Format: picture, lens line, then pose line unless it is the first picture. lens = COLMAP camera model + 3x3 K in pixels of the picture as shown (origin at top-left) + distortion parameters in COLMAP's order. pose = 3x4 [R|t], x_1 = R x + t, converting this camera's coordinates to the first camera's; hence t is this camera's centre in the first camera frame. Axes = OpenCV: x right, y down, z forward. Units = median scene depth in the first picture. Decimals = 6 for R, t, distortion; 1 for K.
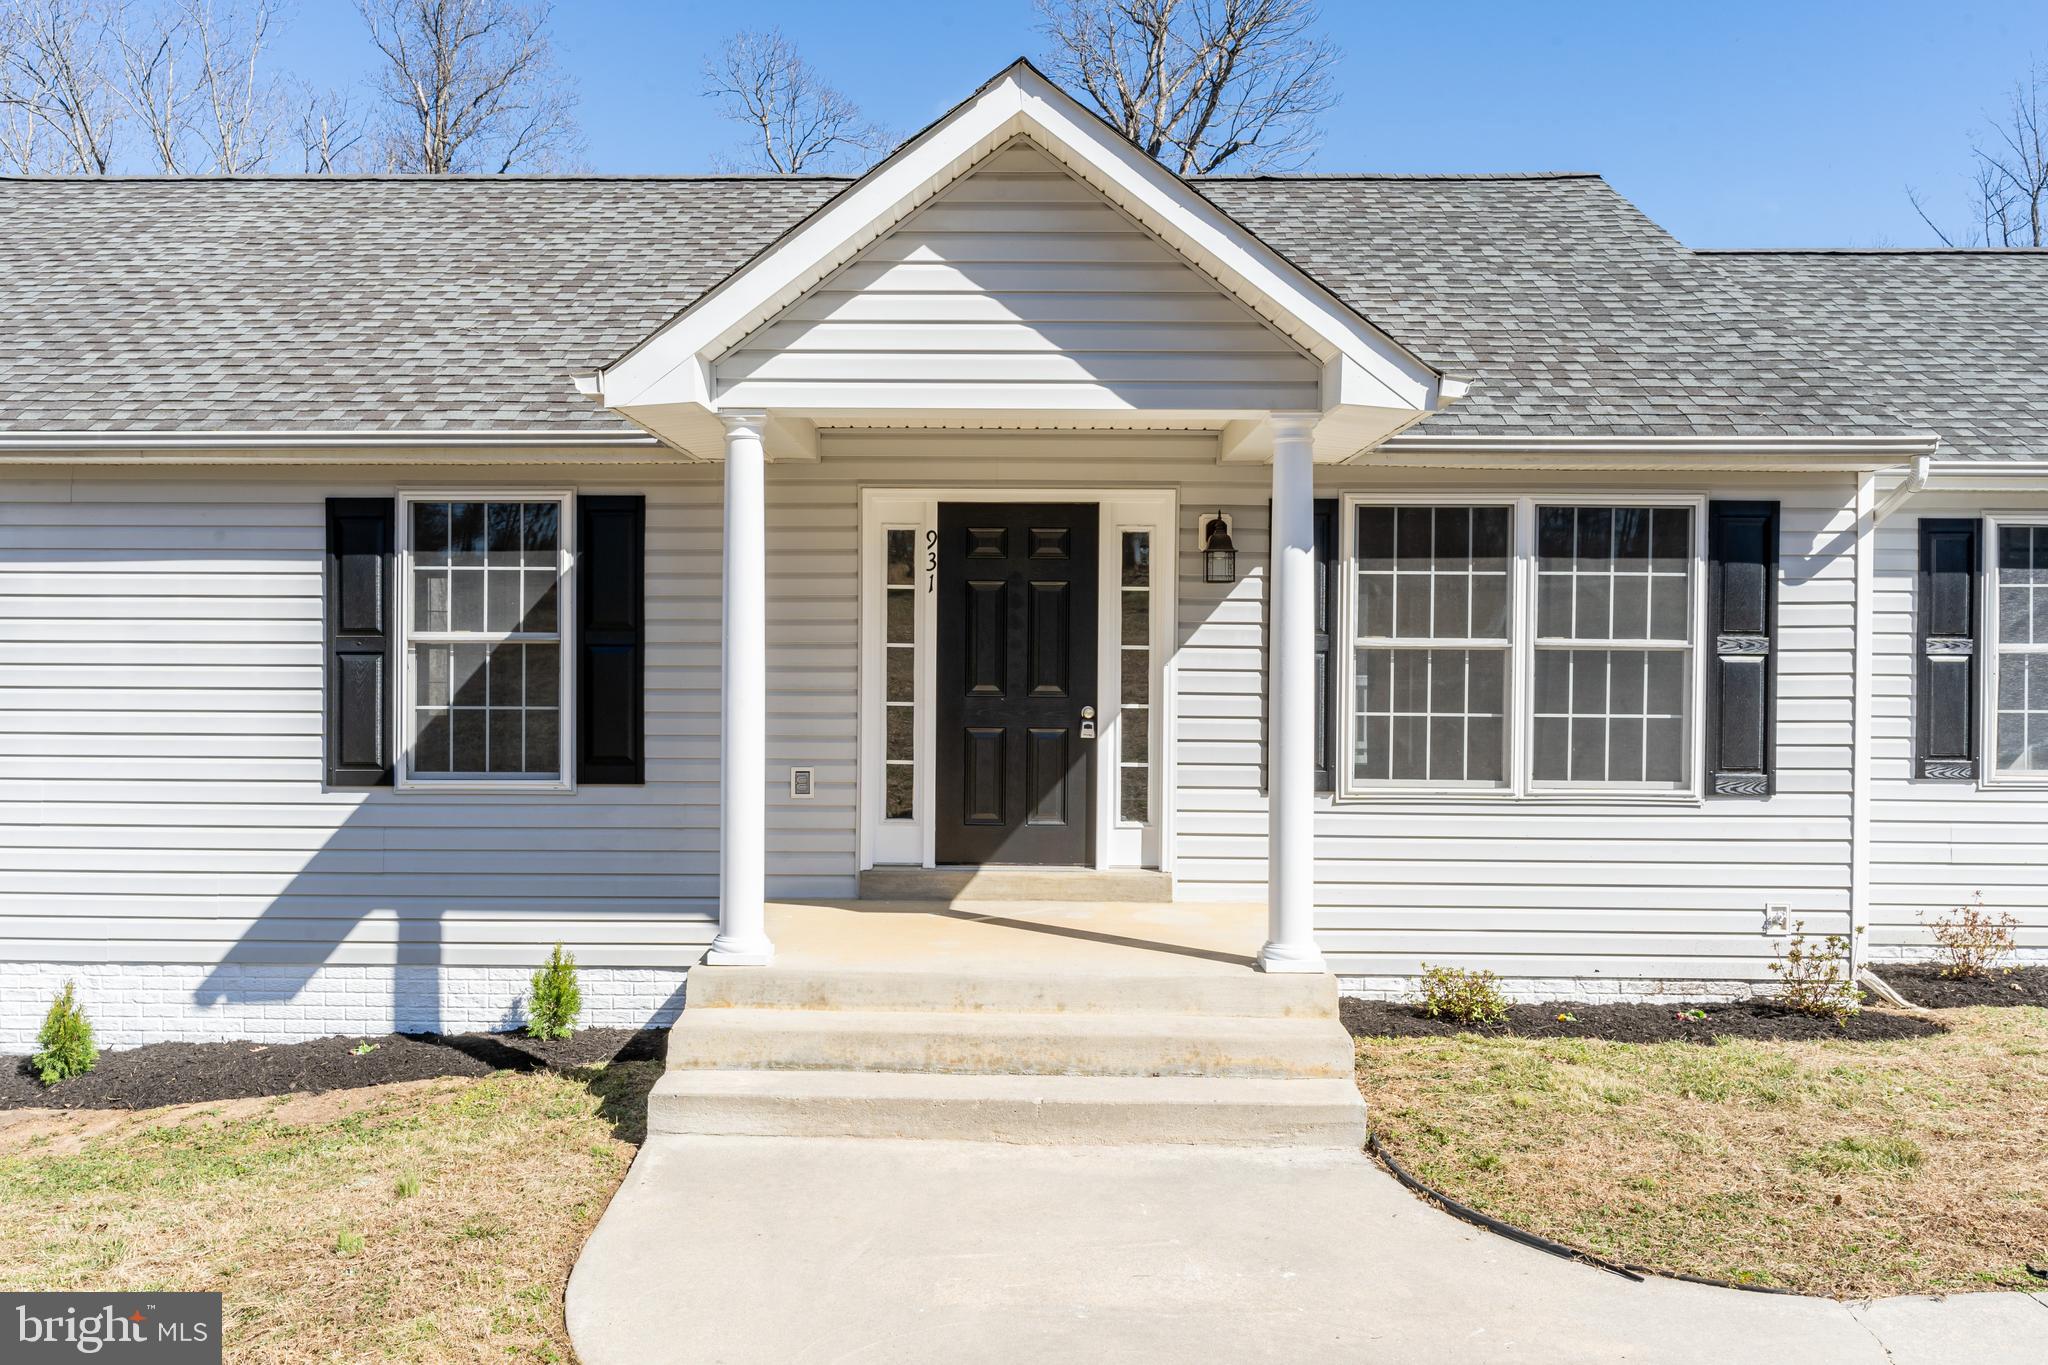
lens RADIAL K [[1608.3, 0, 1004.7], [0, 1608.3, 678.5], [0, 0, 1]] dist [0.005680, 0.002908]
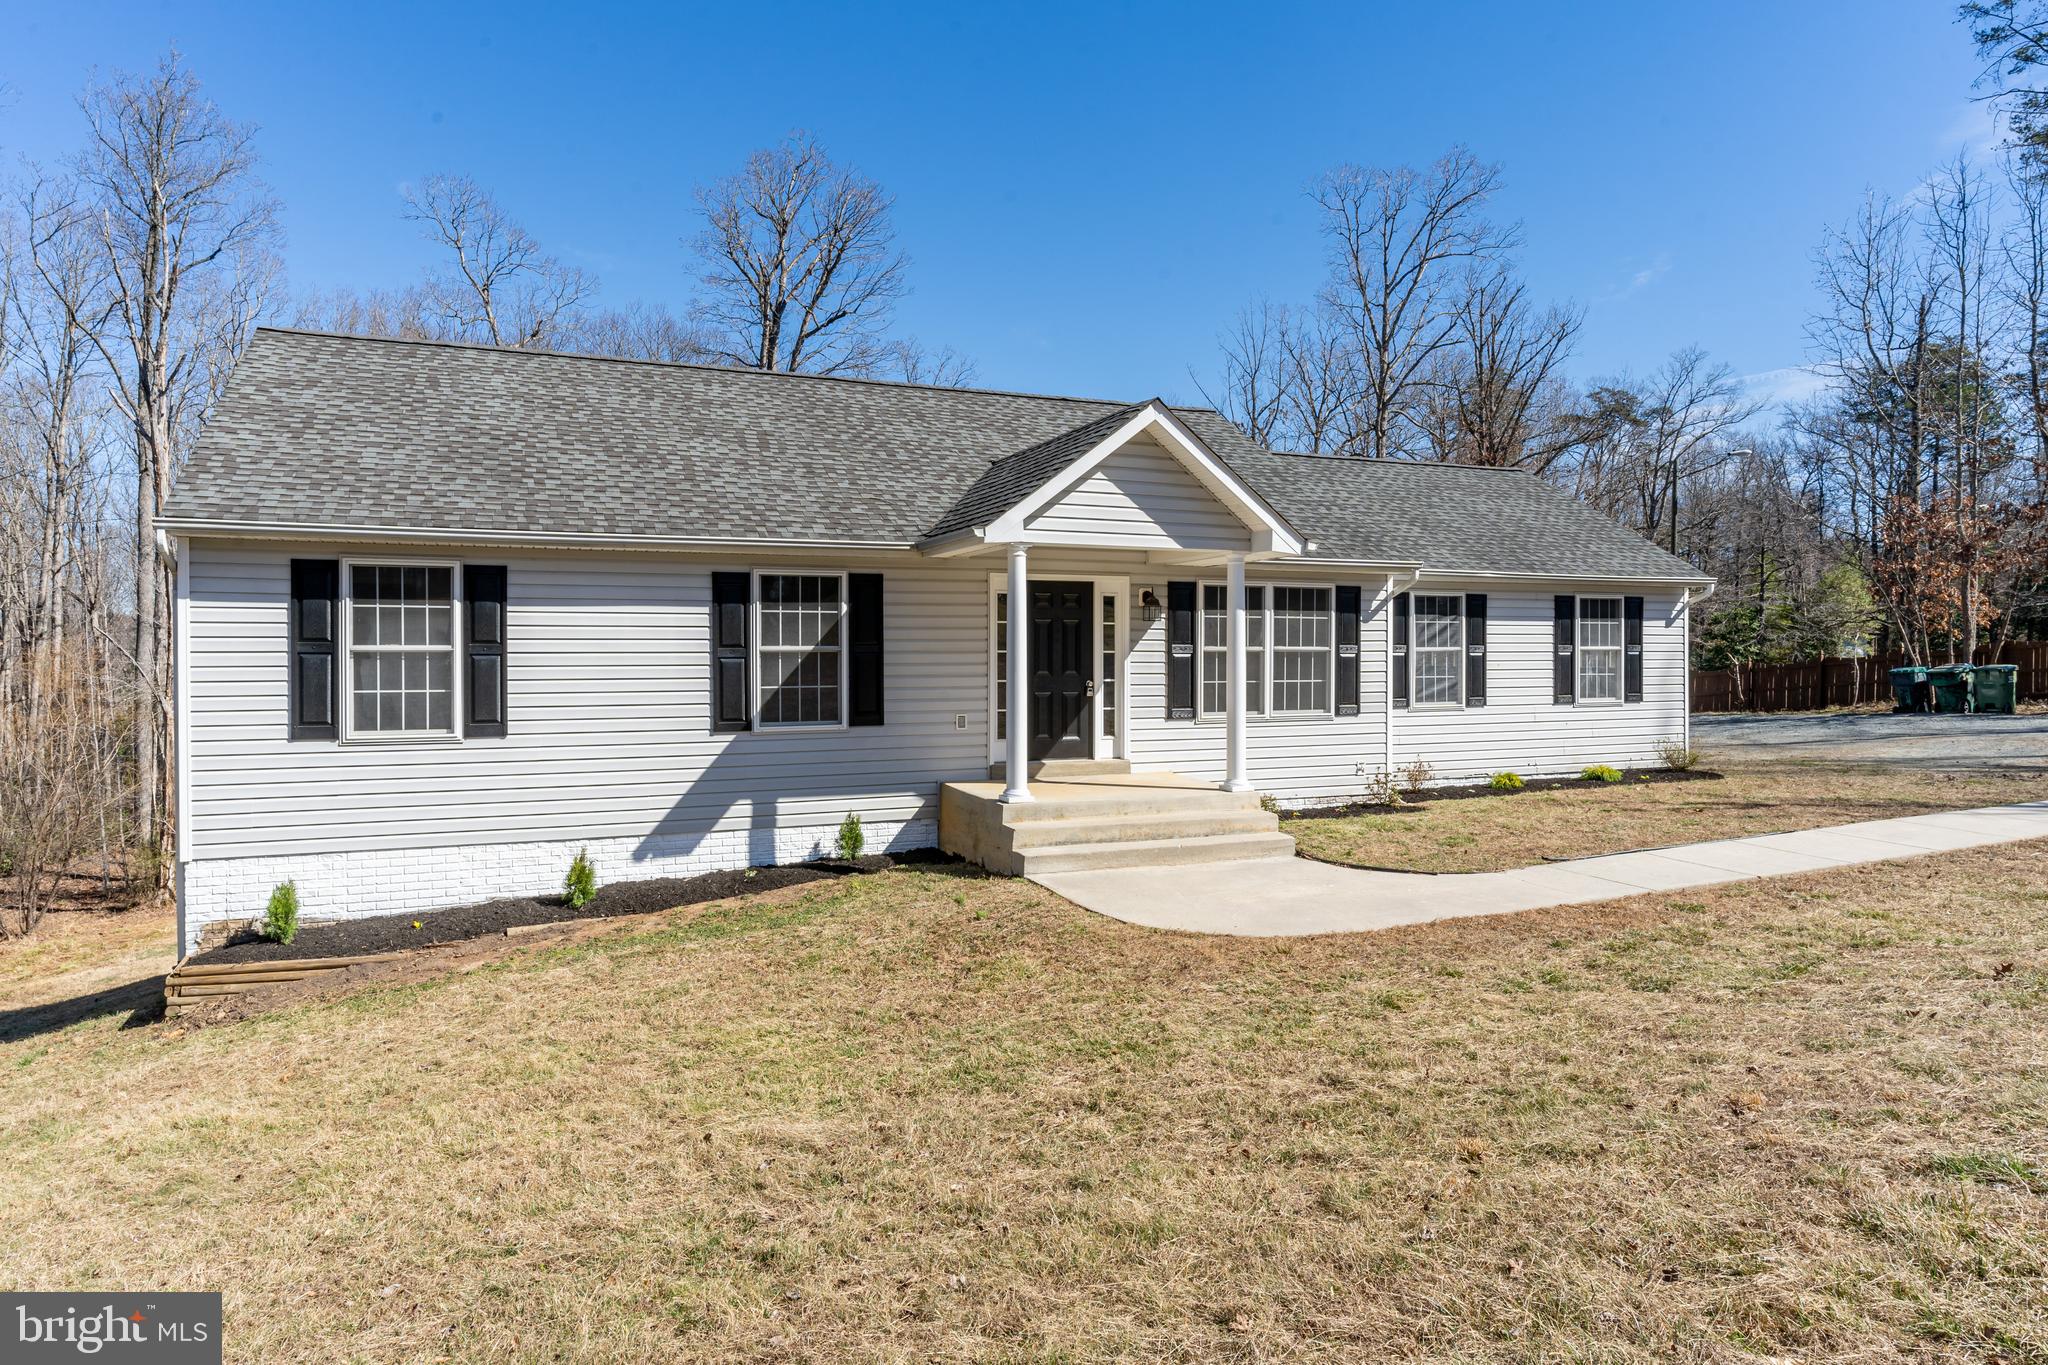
lens RADIAL K [[1233.4, 0, 1019.0], [0, 1233.4, 669.9], [0, 0, 1]] dist [-0.003066, -0.000590]
pose [[0.911551, -0.012484, 0.410997, -0.682179], [0.012933, 0.999915, 0.001687, -0.000422], [-0.410983, 0.003778, 0.911635, -0.400335]]
